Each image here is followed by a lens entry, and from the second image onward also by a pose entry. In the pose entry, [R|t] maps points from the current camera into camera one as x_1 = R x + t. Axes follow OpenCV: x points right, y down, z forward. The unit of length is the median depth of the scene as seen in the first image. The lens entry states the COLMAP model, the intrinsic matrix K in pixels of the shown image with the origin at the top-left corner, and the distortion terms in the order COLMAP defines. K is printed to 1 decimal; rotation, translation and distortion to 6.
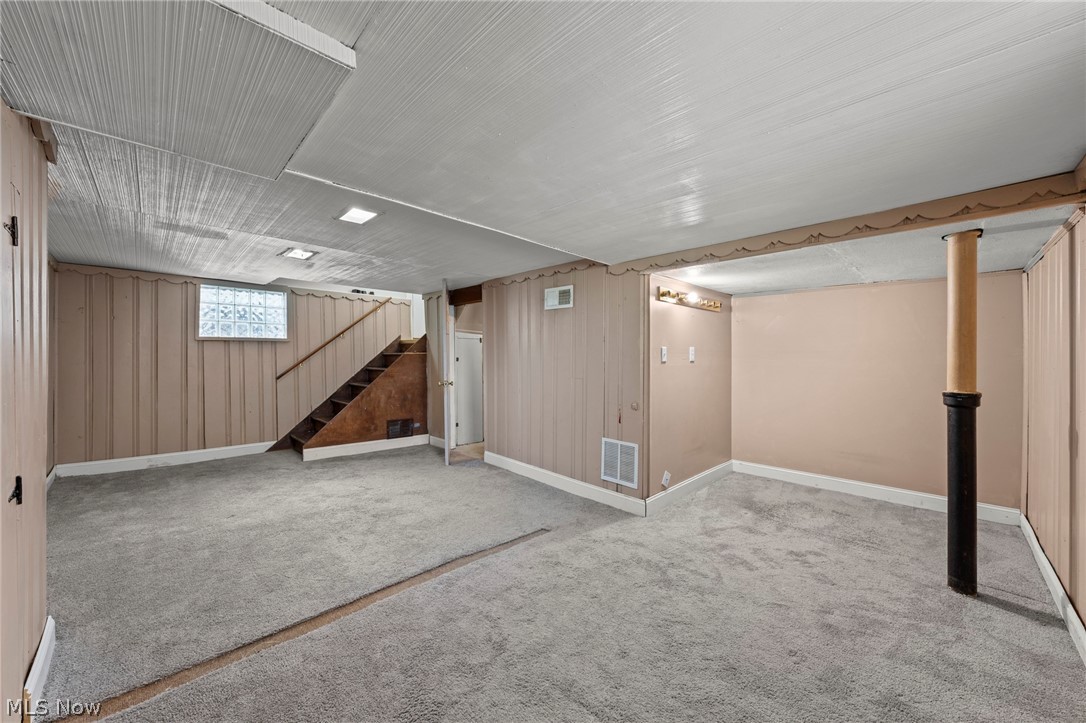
lens RADIAL K [[395.8, 0, 542.3], [0, 395.8, 356.3], [0, 0, 1]] dist [-0.001069, 0.000012]
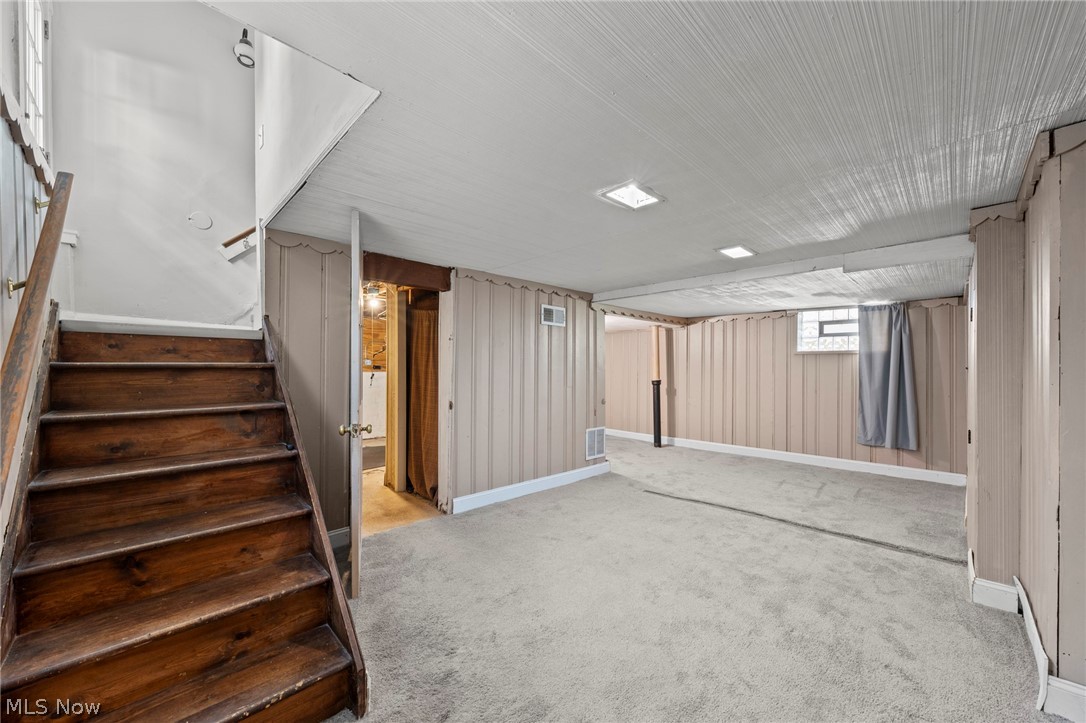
lens RADIAL K [[395.8, 0, 542.2], [0, 395.8, 368.3], [0, 0, 1]] dist [-0.001069, 0.000012]
pose [[0.012725, -0.004482, 0.999909, -1.221070], [0.000990, 0.999990, 0.004469, -0.006949], [-0.999919, 0.000933, 0.012729, 1.166779]]
